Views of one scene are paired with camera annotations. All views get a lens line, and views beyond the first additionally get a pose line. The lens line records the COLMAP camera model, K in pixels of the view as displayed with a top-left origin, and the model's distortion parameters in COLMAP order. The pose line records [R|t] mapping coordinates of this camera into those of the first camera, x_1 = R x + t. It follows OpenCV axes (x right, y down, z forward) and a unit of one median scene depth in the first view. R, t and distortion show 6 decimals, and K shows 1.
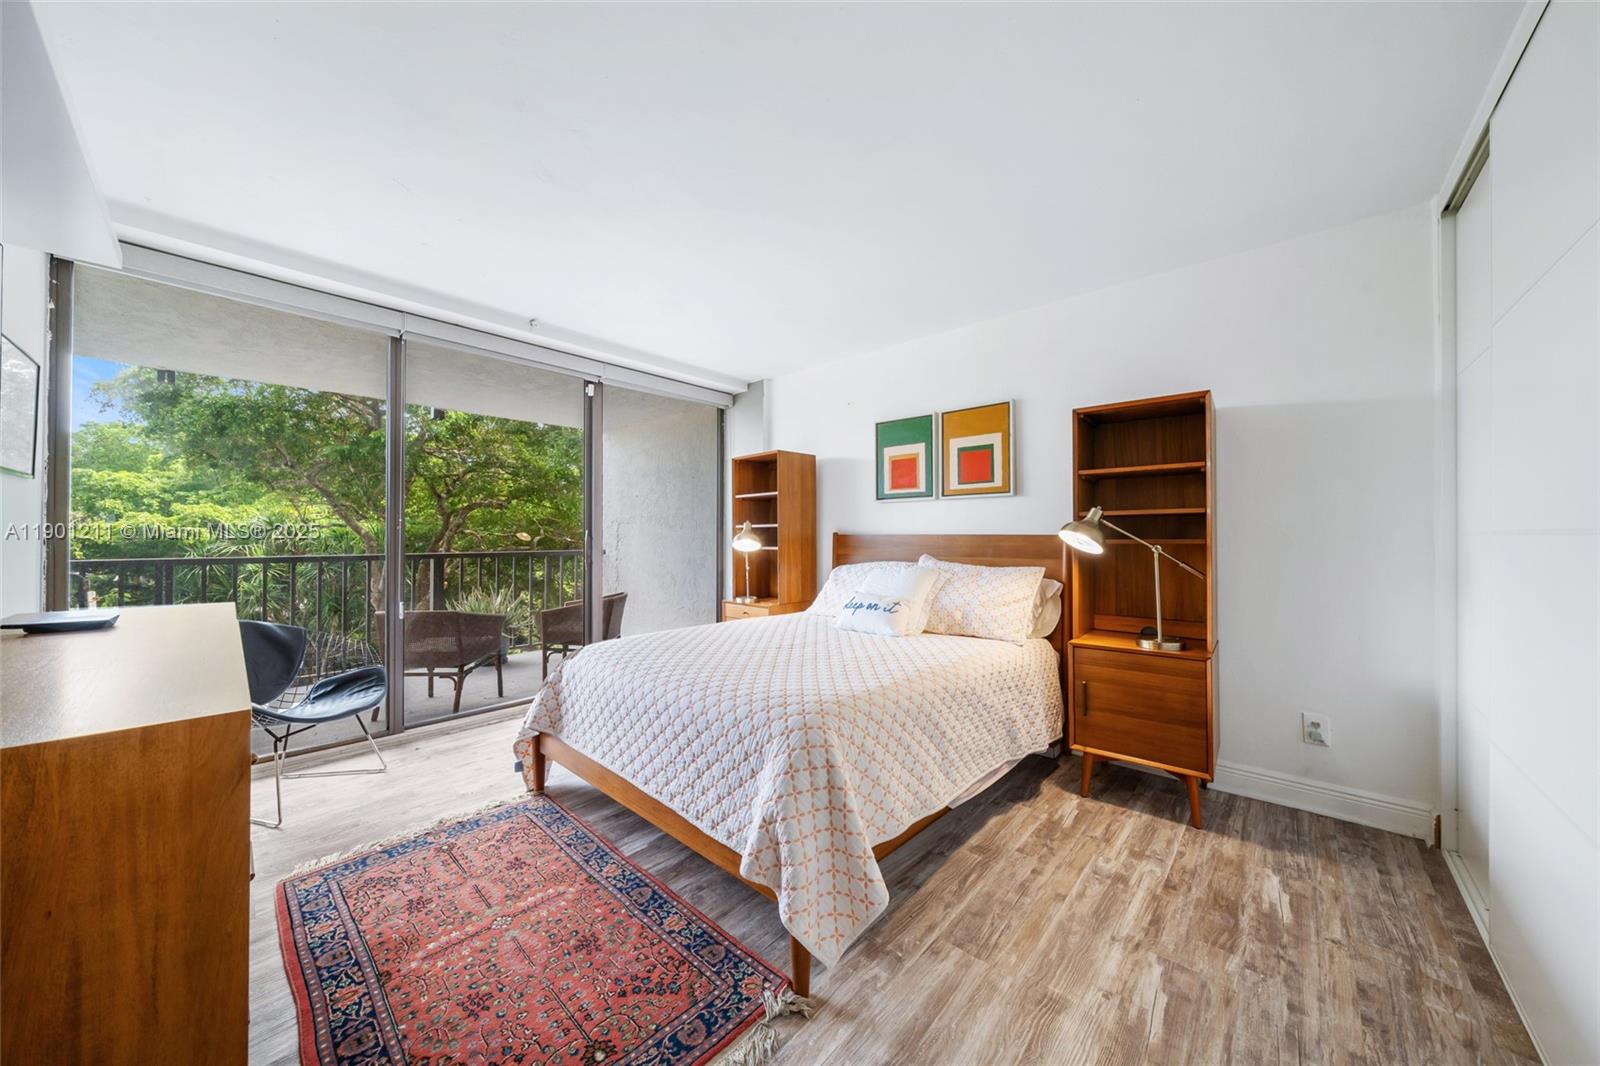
lens RADIAL K [[558.3, 0, 798.7], [0, 558.3, 539.8], [0, 0, 1]] dist [-0.000777, 0.000134]
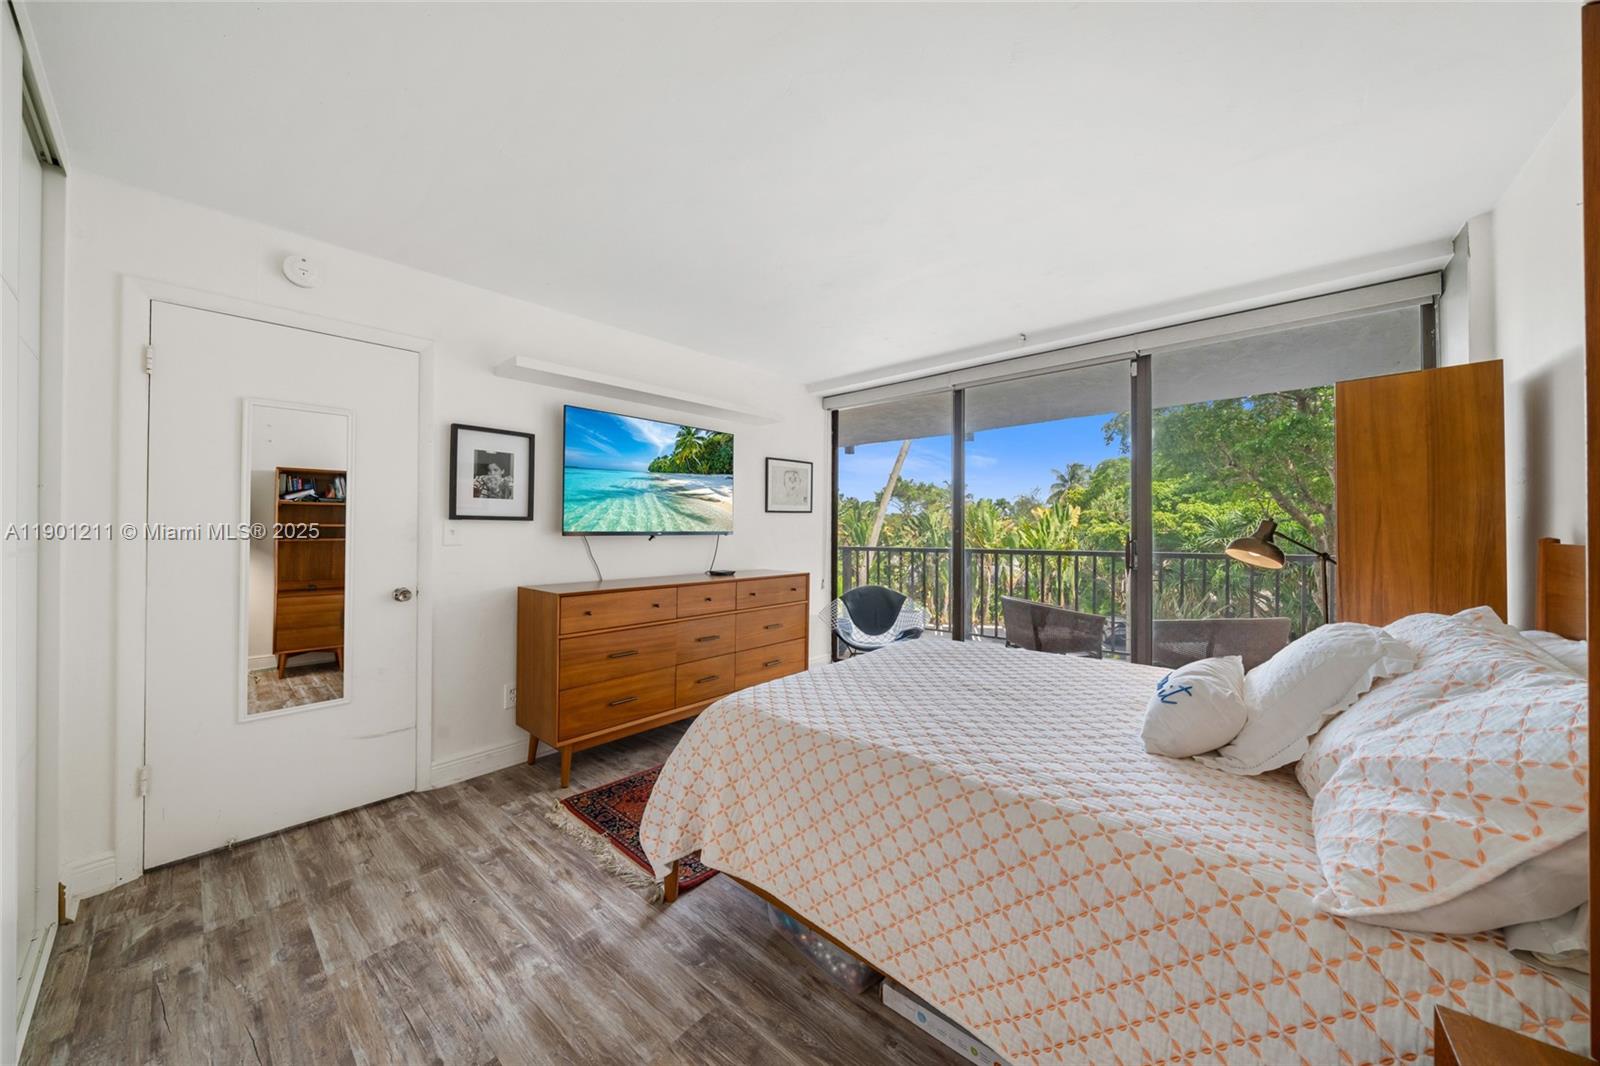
lens RADIAL K [[553.8, 0, 791.5], [0, 553.8, 531.4], [0, 0, 1]] dist [-0.000833, -0.000096]
pose [[0.002430, 0.003529, -0.999991, 0.518370], [-0.002543, 0.999991, 0.003523, -0.022238], [0.999994, 0.002535, 0.002439, 0.505836]]
